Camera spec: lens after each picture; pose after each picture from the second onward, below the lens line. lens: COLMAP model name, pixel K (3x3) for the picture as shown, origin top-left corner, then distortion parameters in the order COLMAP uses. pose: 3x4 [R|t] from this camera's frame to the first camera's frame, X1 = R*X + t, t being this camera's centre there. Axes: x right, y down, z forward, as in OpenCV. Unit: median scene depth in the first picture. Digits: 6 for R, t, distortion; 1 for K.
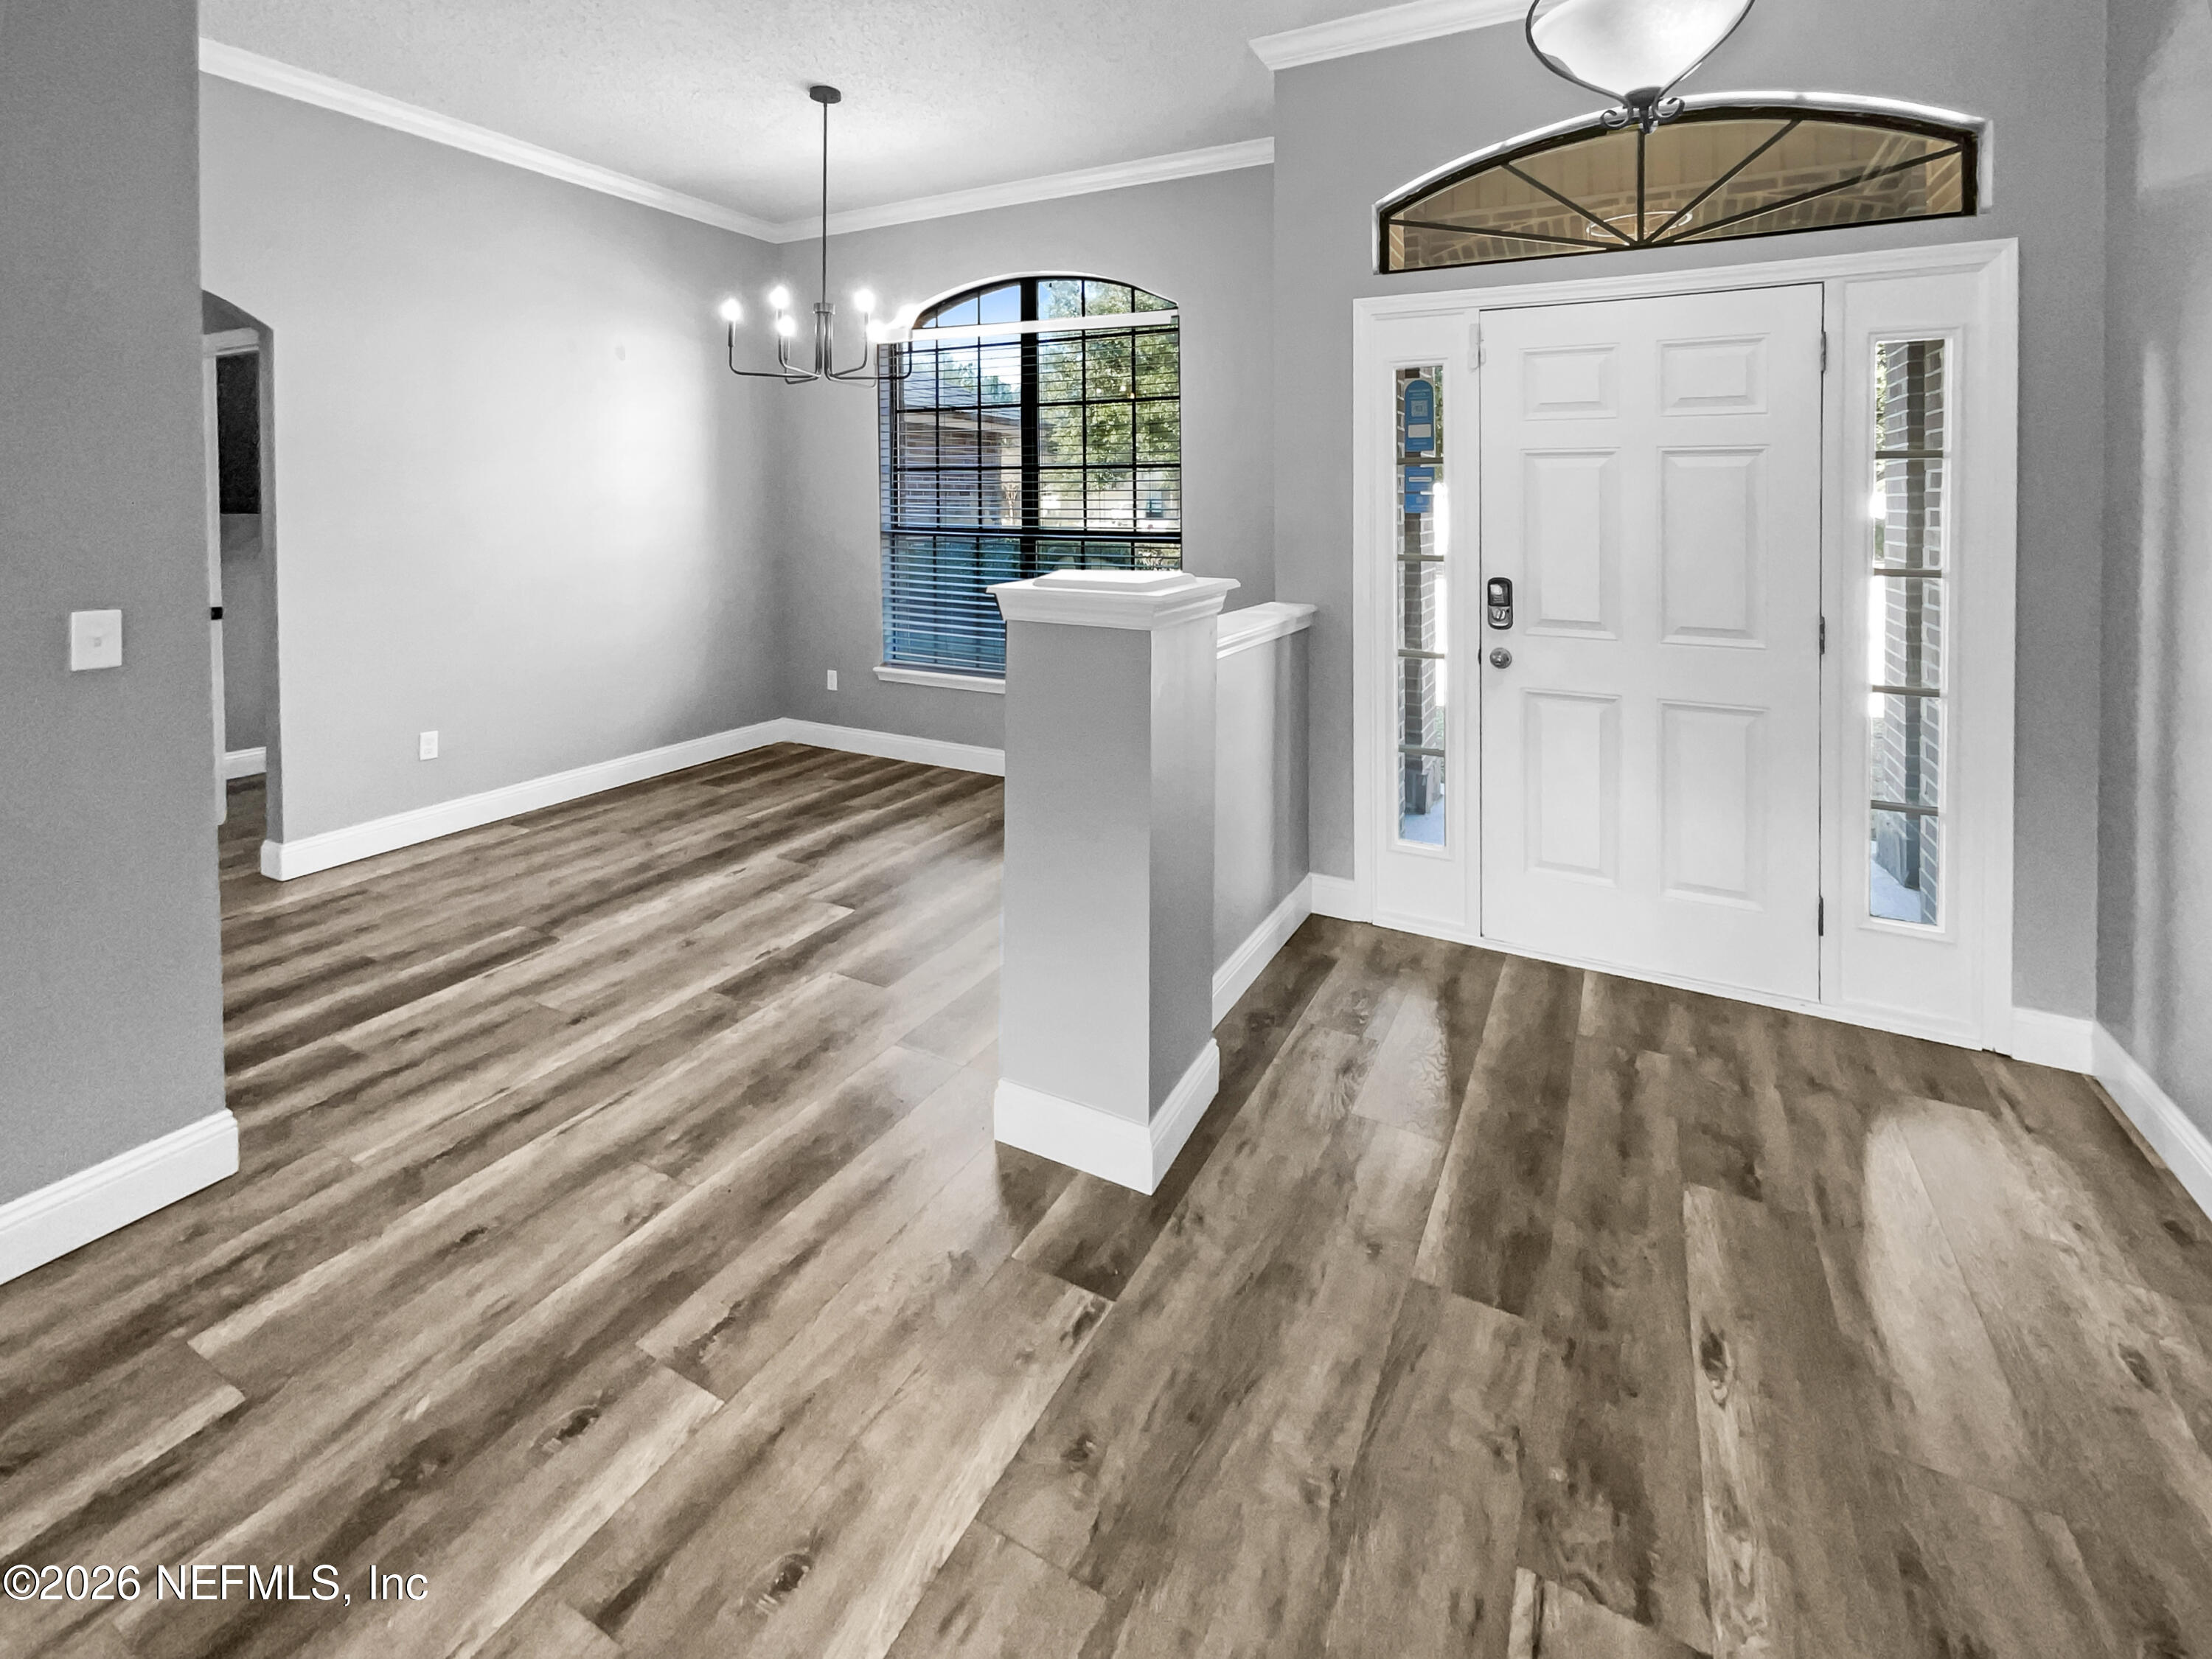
lens RADIAL K [[996.3, 0, 1262.1], [0, 996.3, 693.8], [0, 0, 1]] dist [-0.003770, 0.000863]
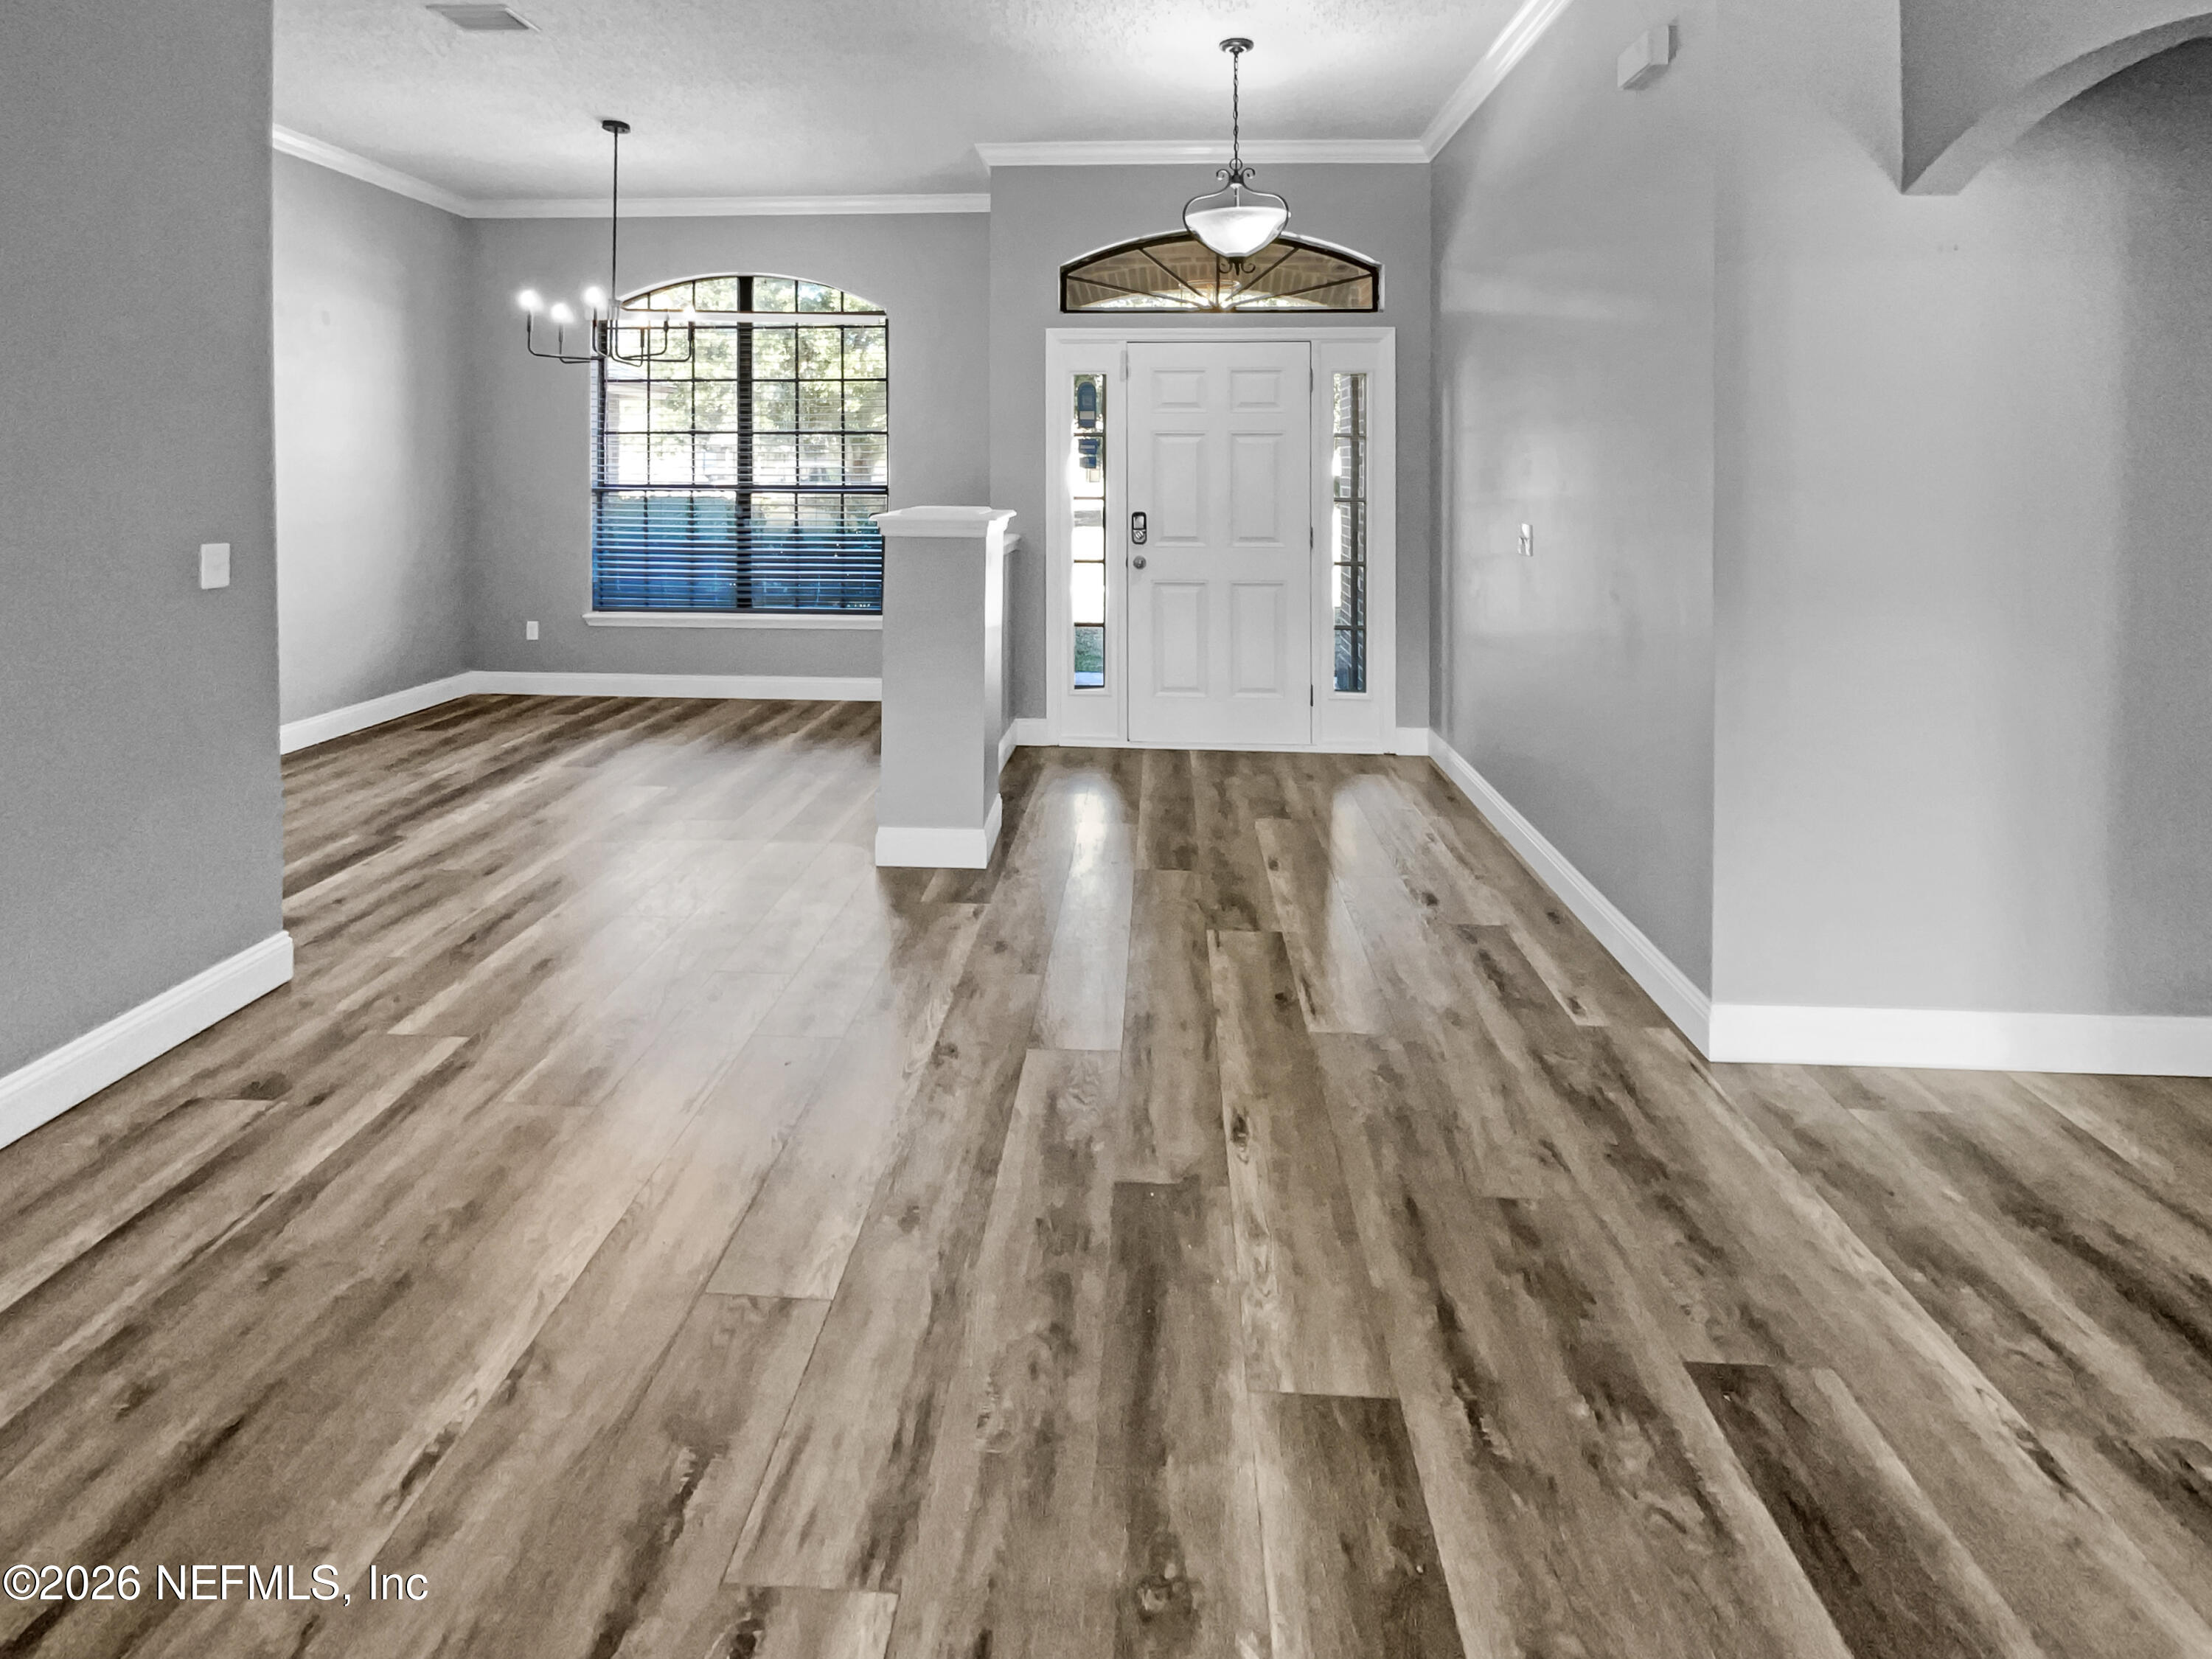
lens RADIAL K [[892.9, 0, 1120.6], [0, 892.9, 836.0], [0, 0, 1]] dist [-0.010338, 0.000336]
pose [[0.949213, -0.117312, 0.291946, -0.257227], [0.056023, 0.976080, 0.210067, 0.088139], [-0.309606, -0.183043, 0.933080, -0.431301]]
